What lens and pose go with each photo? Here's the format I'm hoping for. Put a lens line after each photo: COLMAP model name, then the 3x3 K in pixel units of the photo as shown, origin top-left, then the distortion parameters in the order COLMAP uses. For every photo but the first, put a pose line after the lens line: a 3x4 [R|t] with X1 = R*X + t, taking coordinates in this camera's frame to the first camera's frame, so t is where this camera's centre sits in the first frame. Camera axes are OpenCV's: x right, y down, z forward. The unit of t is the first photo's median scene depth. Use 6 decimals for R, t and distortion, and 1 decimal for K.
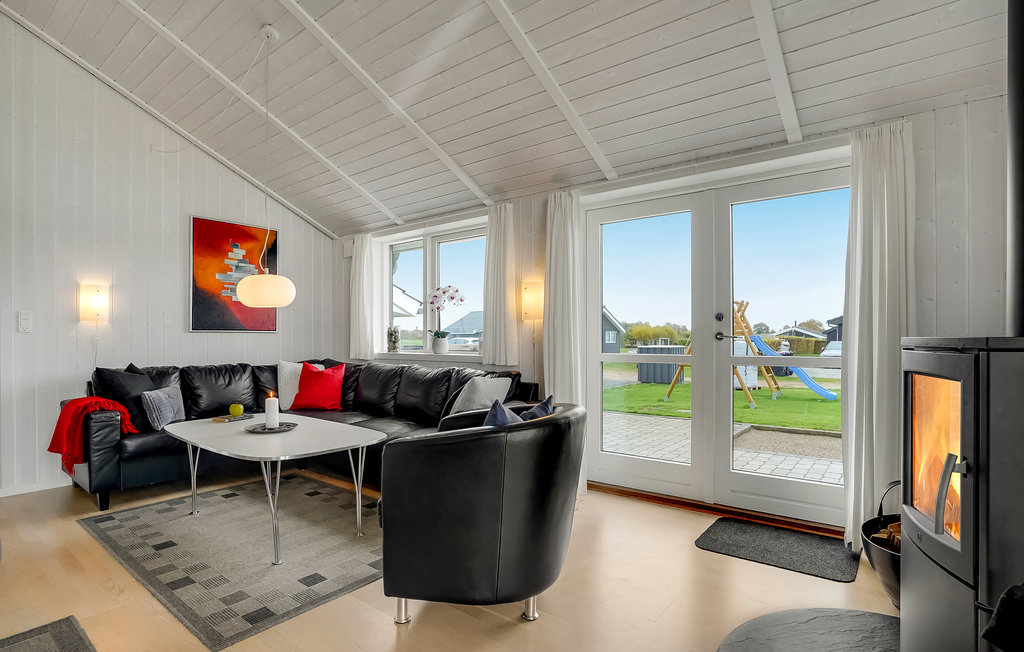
lens RADIAL K [[518.6, 0, 507.6], [0, 518.6, 335.7], [0, 0, 1]] dist [-0.031547, 0.000399]
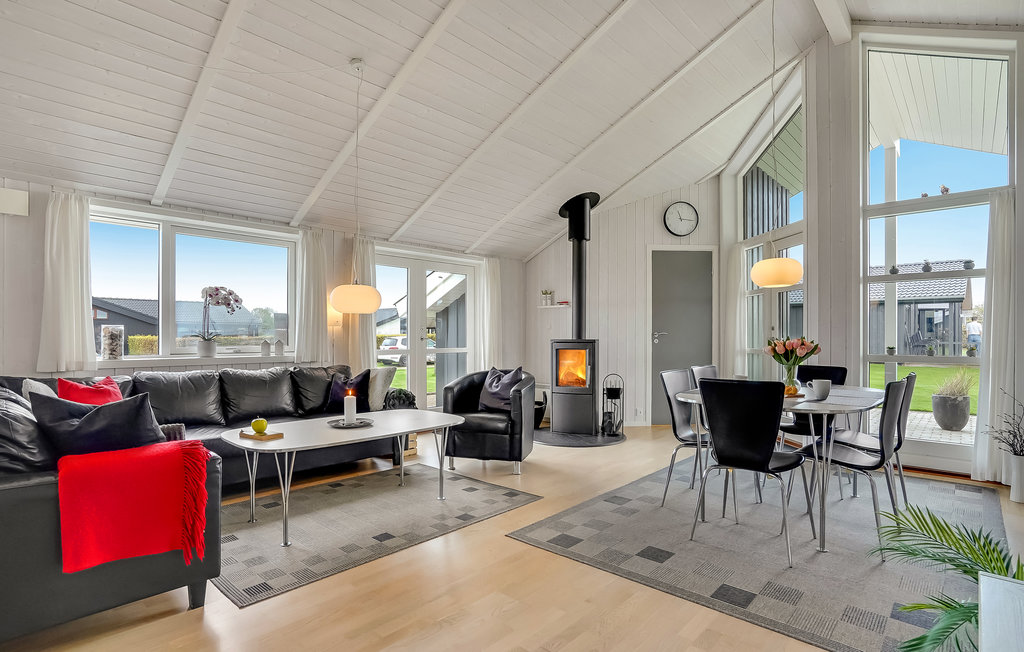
lens RADIAL K [[518.6, 0, 507.6], [0, 518.6, 335.7], [0, 0, 1]] dist [-0.031547, 0.000399]
pose [[0.059168, -0.000726, 0.998248, -1.643616], [-0.003611, 0.999993, 0.000942, -0.012032], [-0.998241, -0.003661, 0.059165, 0.640053]]
